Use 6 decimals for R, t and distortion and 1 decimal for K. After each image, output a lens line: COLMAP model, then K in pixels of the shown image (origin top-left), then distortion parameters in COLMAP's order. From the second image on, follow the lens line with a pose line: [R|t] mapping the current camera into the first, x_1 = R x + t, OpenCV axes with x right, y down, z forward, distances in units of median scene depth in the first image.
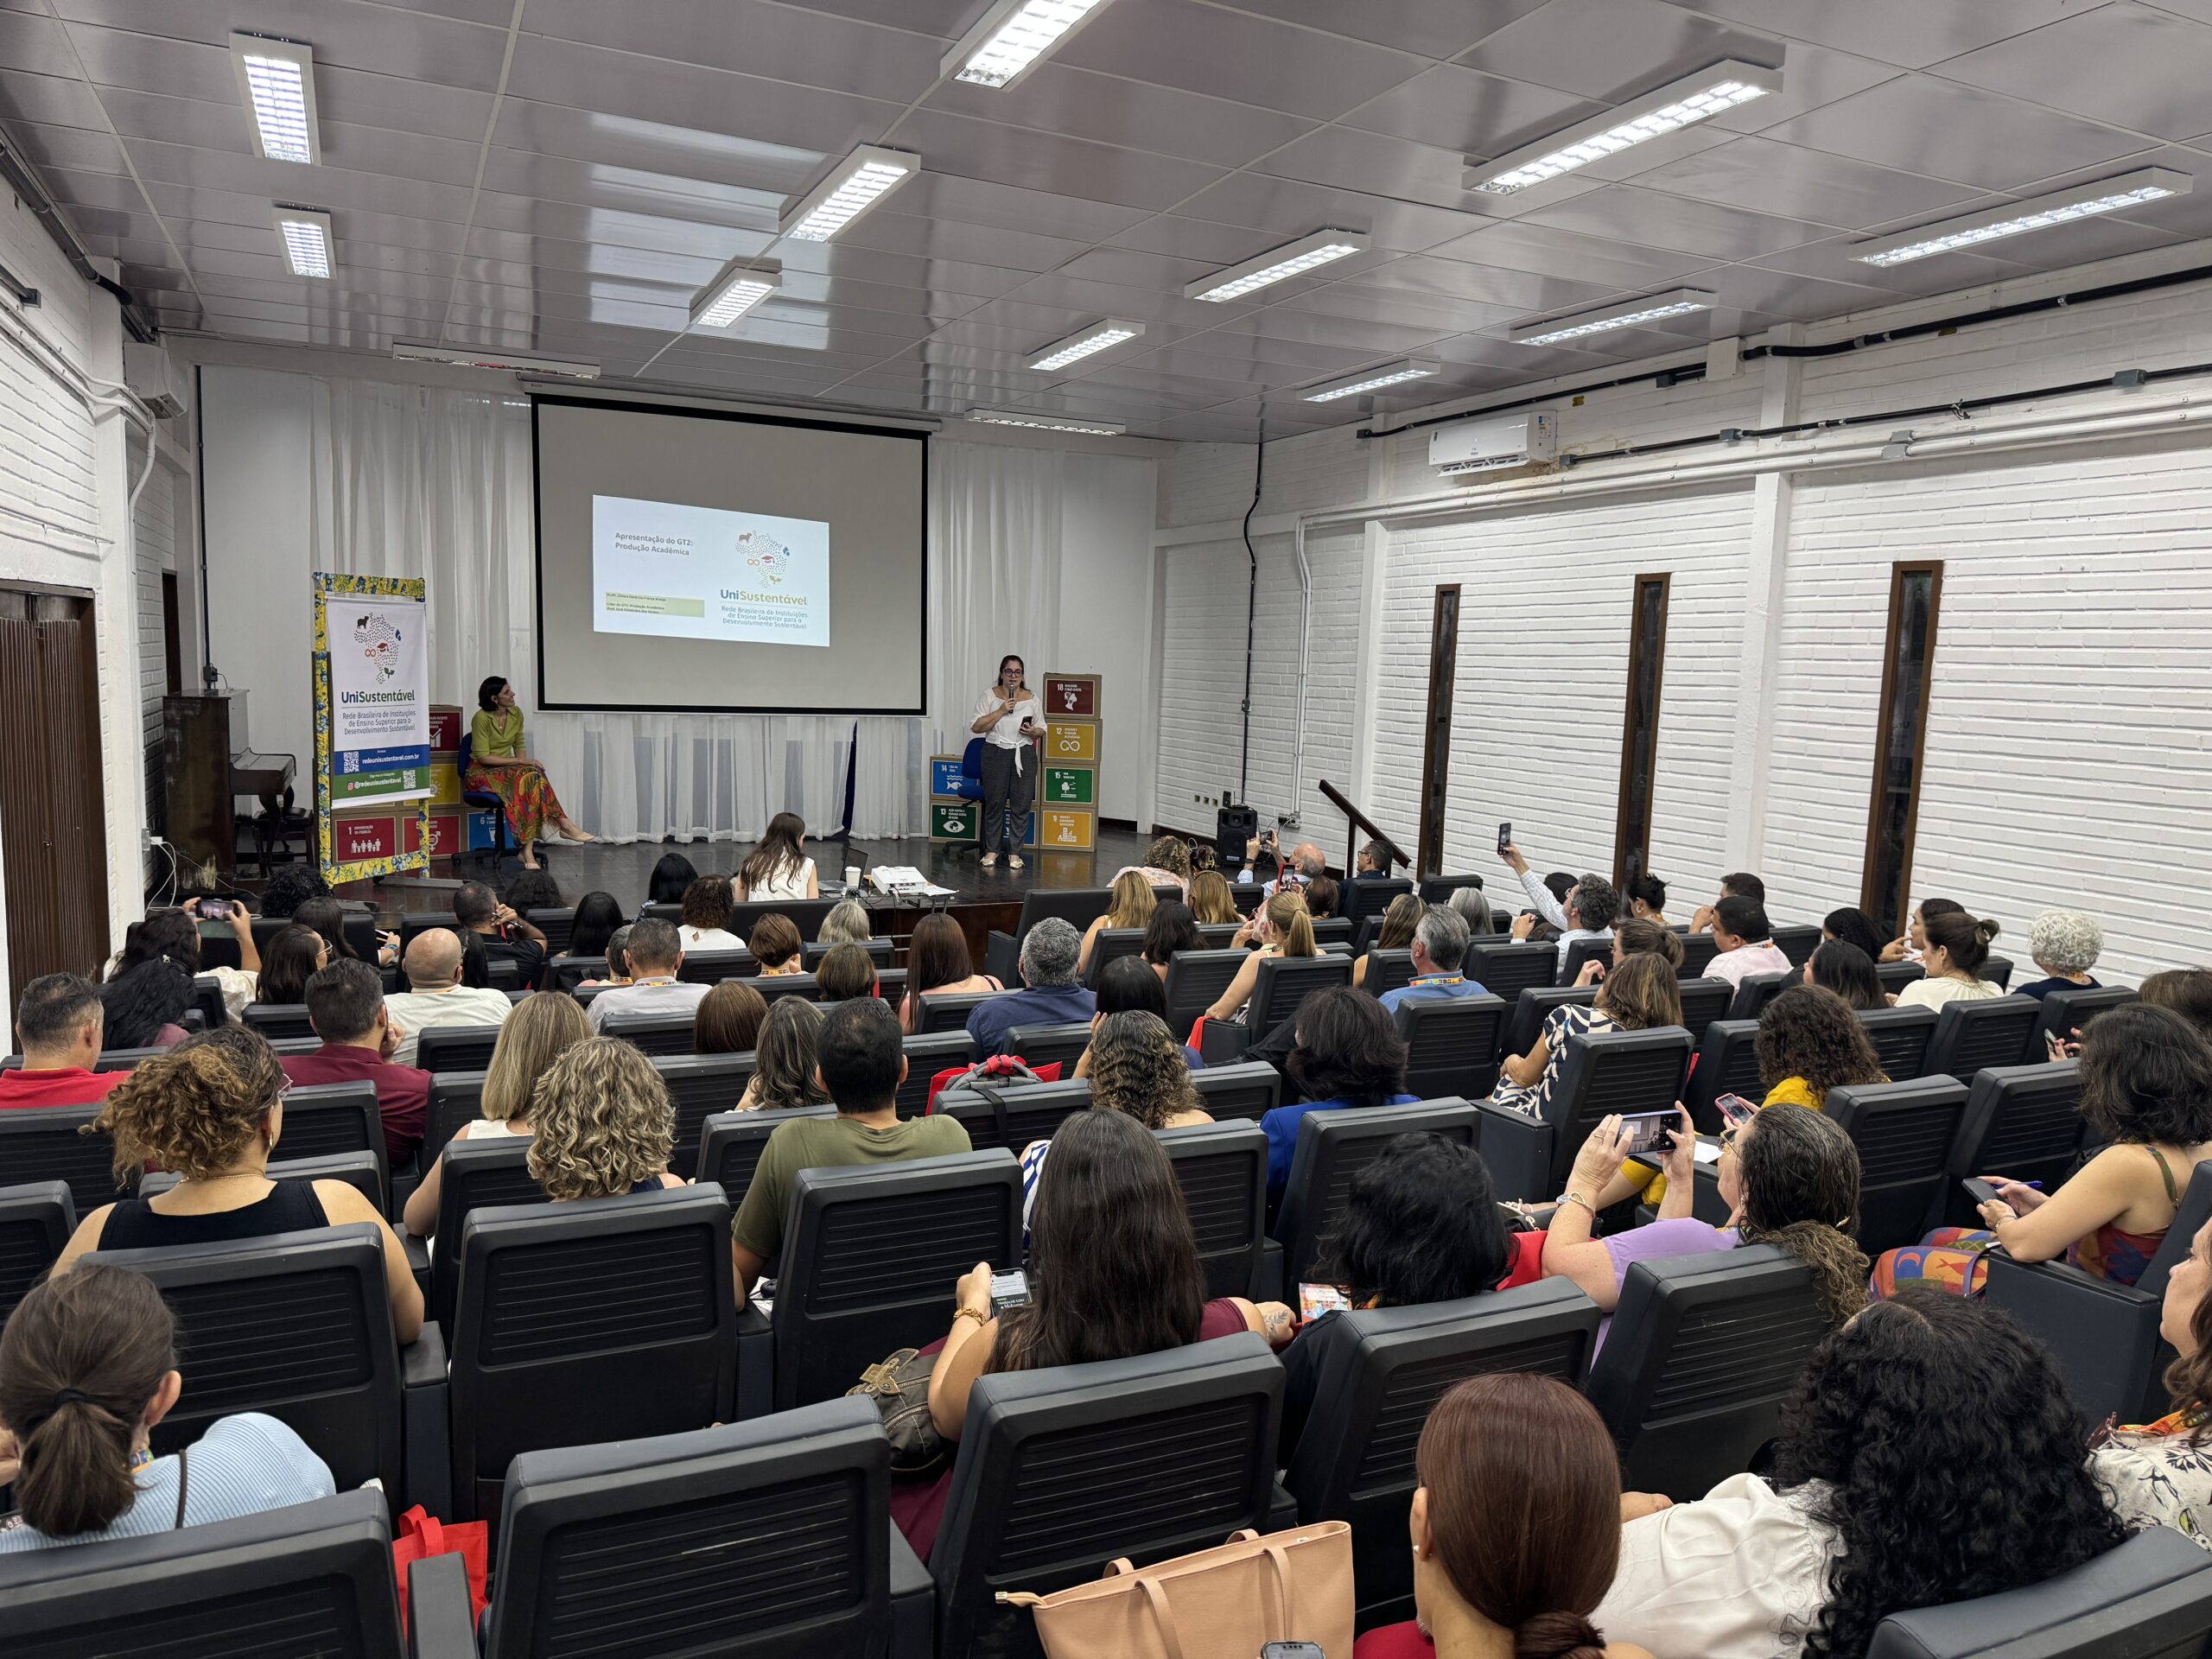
lens RADIAL K [[1589.6, 0, 1125.6], [0, 1589.6, 848.5], [0, 0, 1]] dist [0.100207, -0.117153]
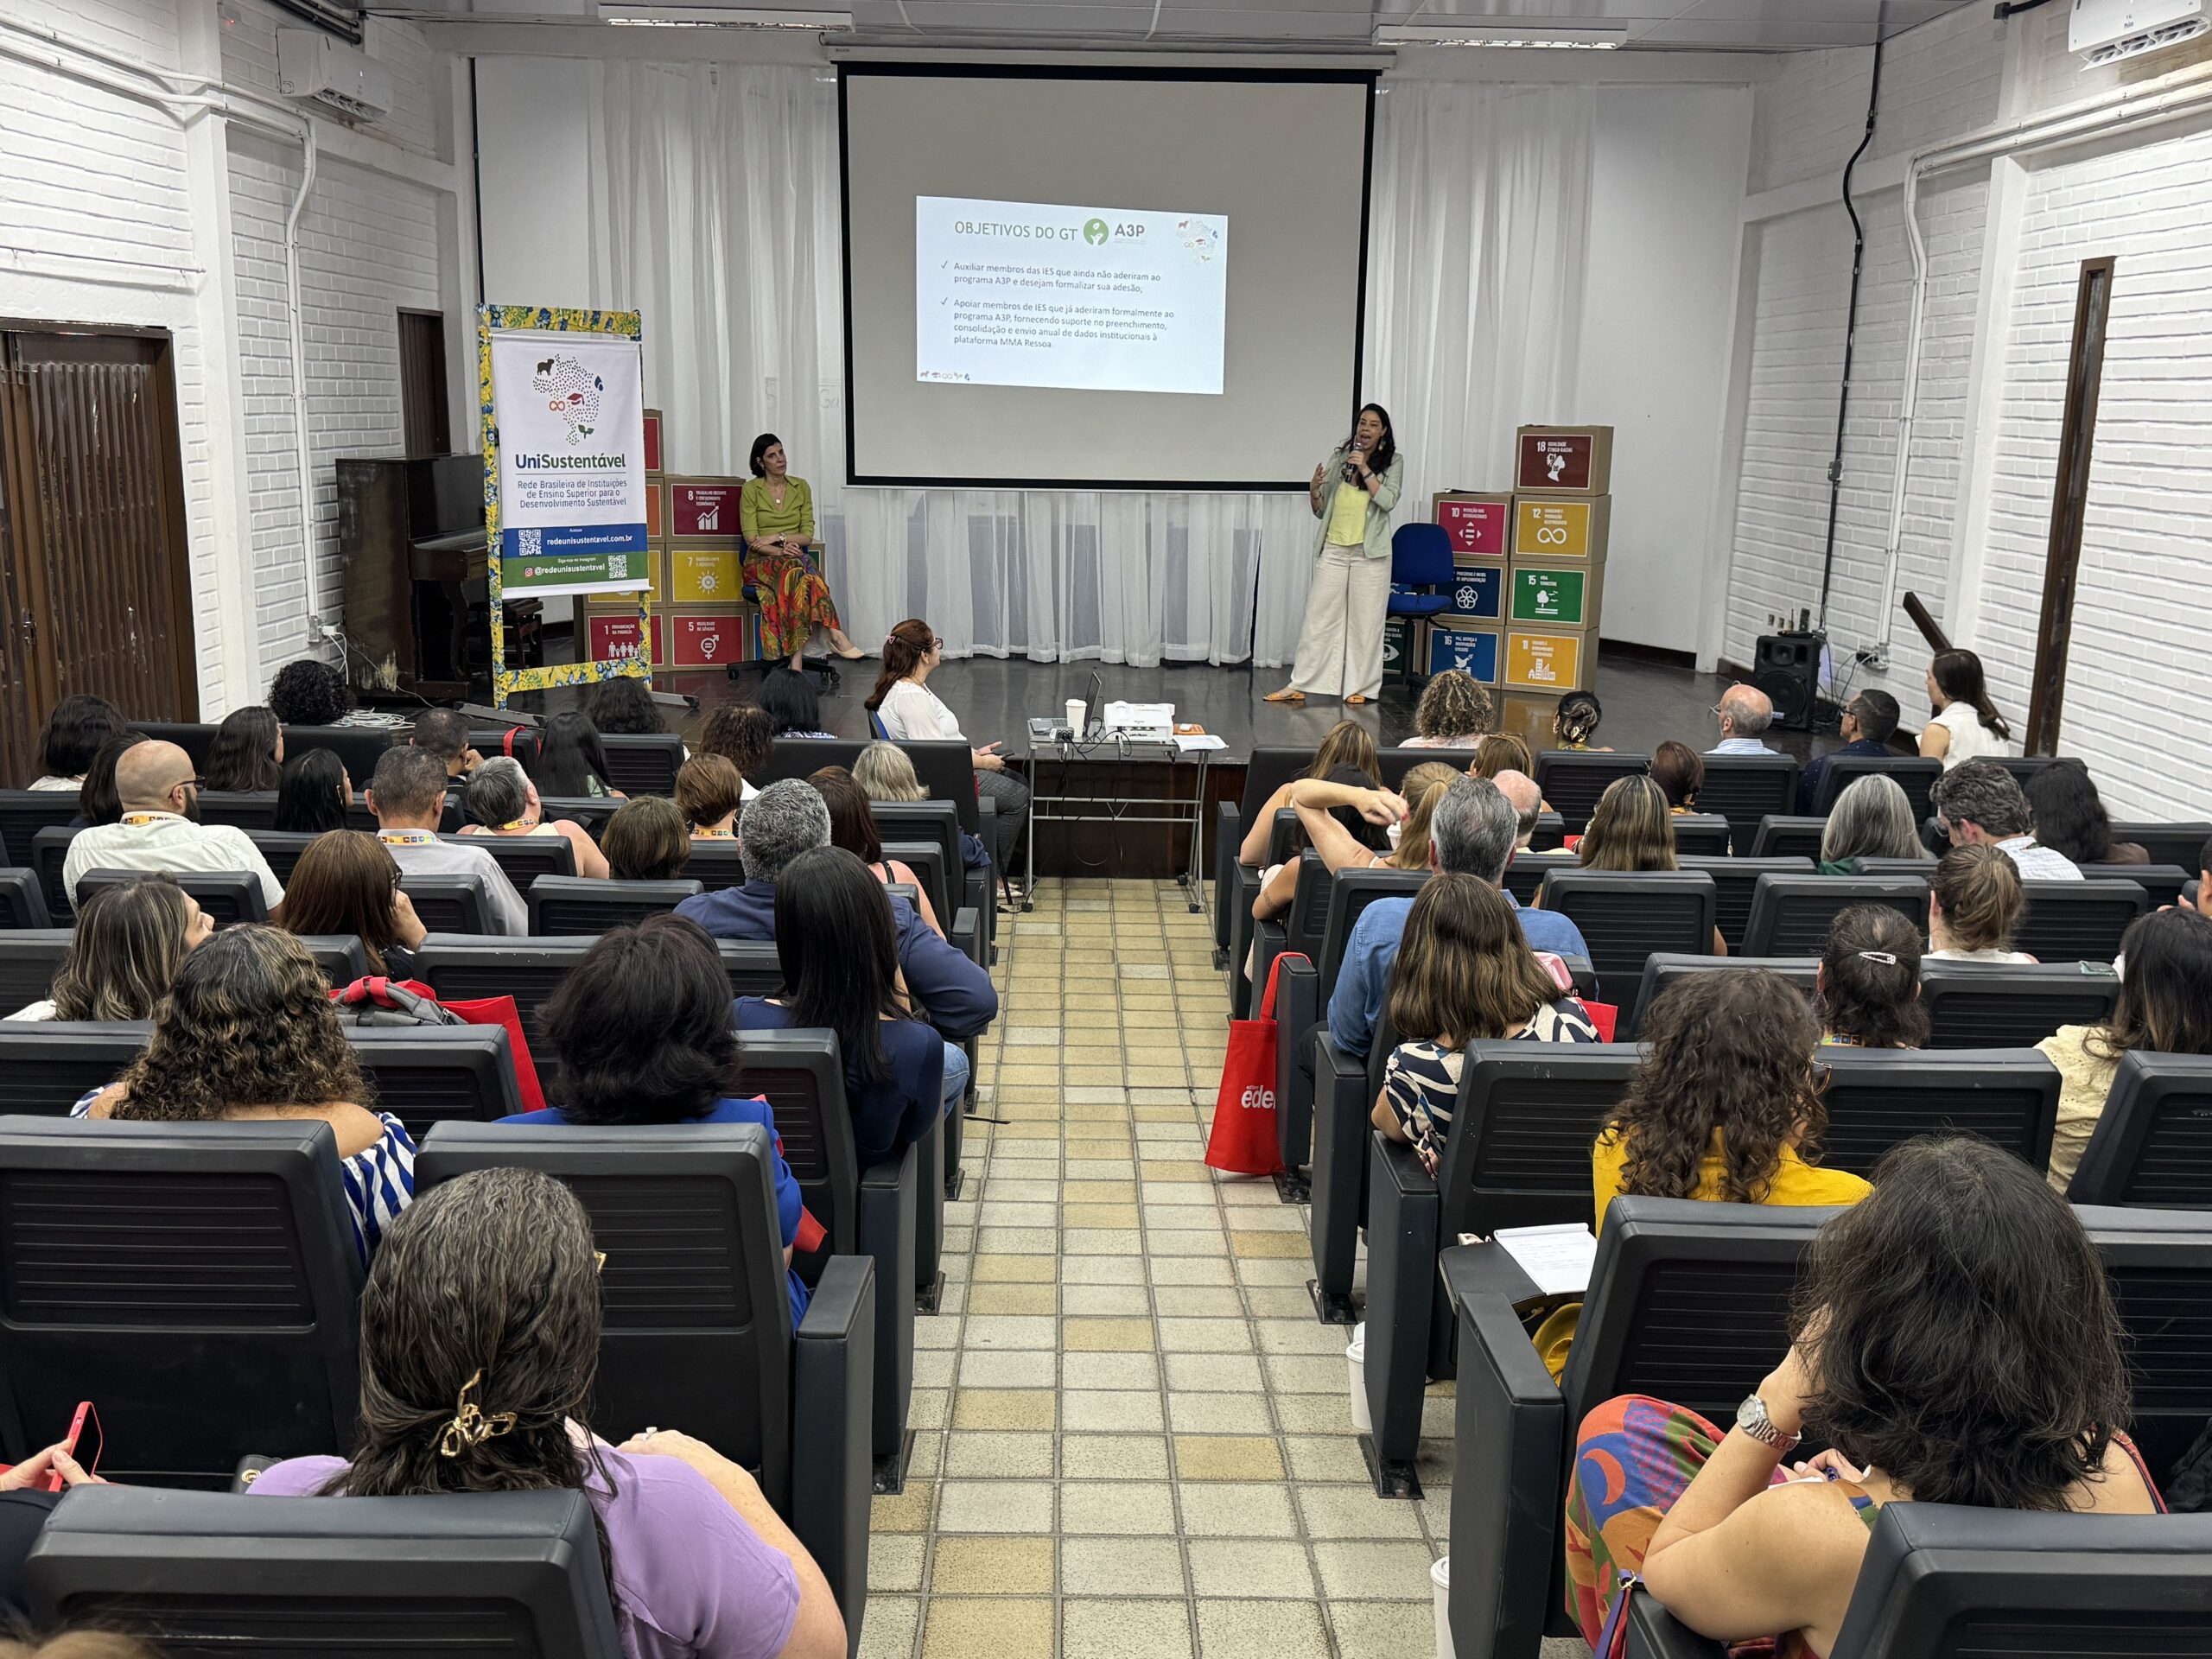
lens RADIAL K [[2131.4, 0, 1106.0], [0, 2131.4, 829.5], [0, 0, 1]] dist [0.176627, -0.325859]
pose [[0.907382, 0.068611, -0.414670, 0.240438], [-0.040170, 0.996227, 0.076935, -0.004824], [0.418384, -0.053152, 0.906714, 0.128434]]
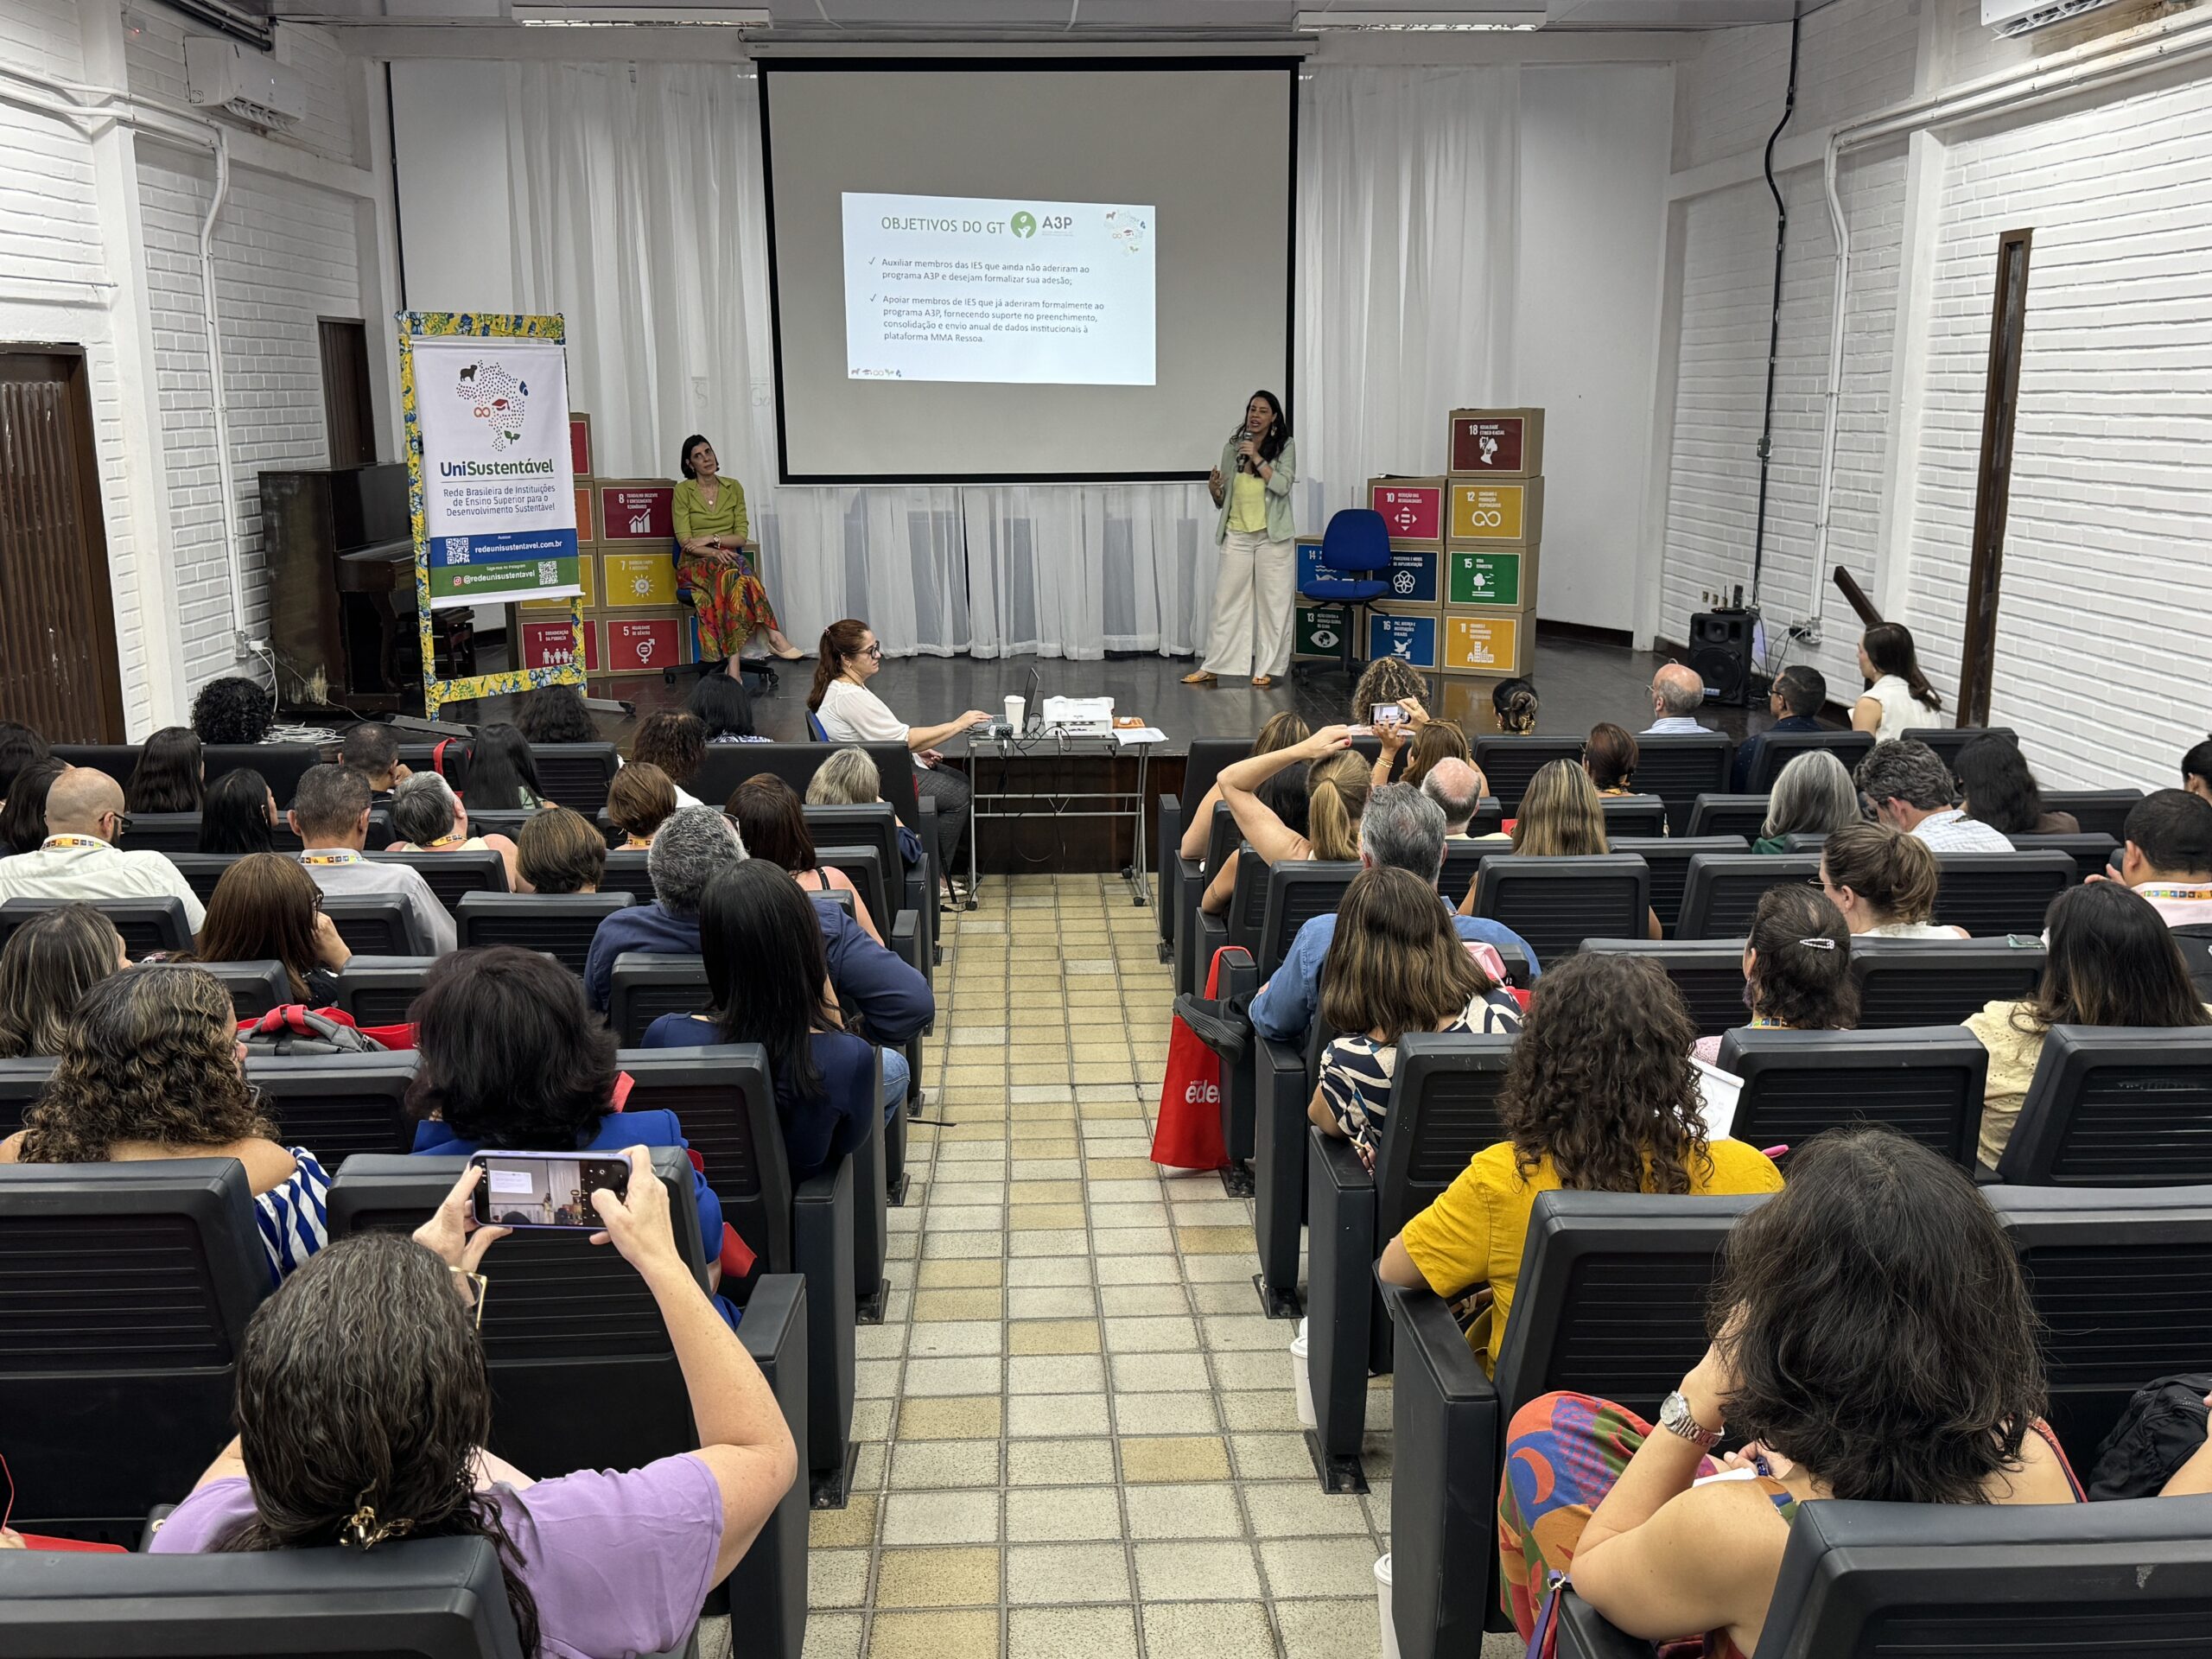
lens RADIAL K [[2131.4, 0, 1106.0], [0, 2131.4, 829.5], [0, 0, 1]] dist [0.176627, -0.325859]
pose [[0.917750, 0.044873, -0.394615, 0.244036], [-0.013706, 0.996583, 0.081450, -0.007433], [0.396921, -0.069342, 0.915230, 0.132876]]
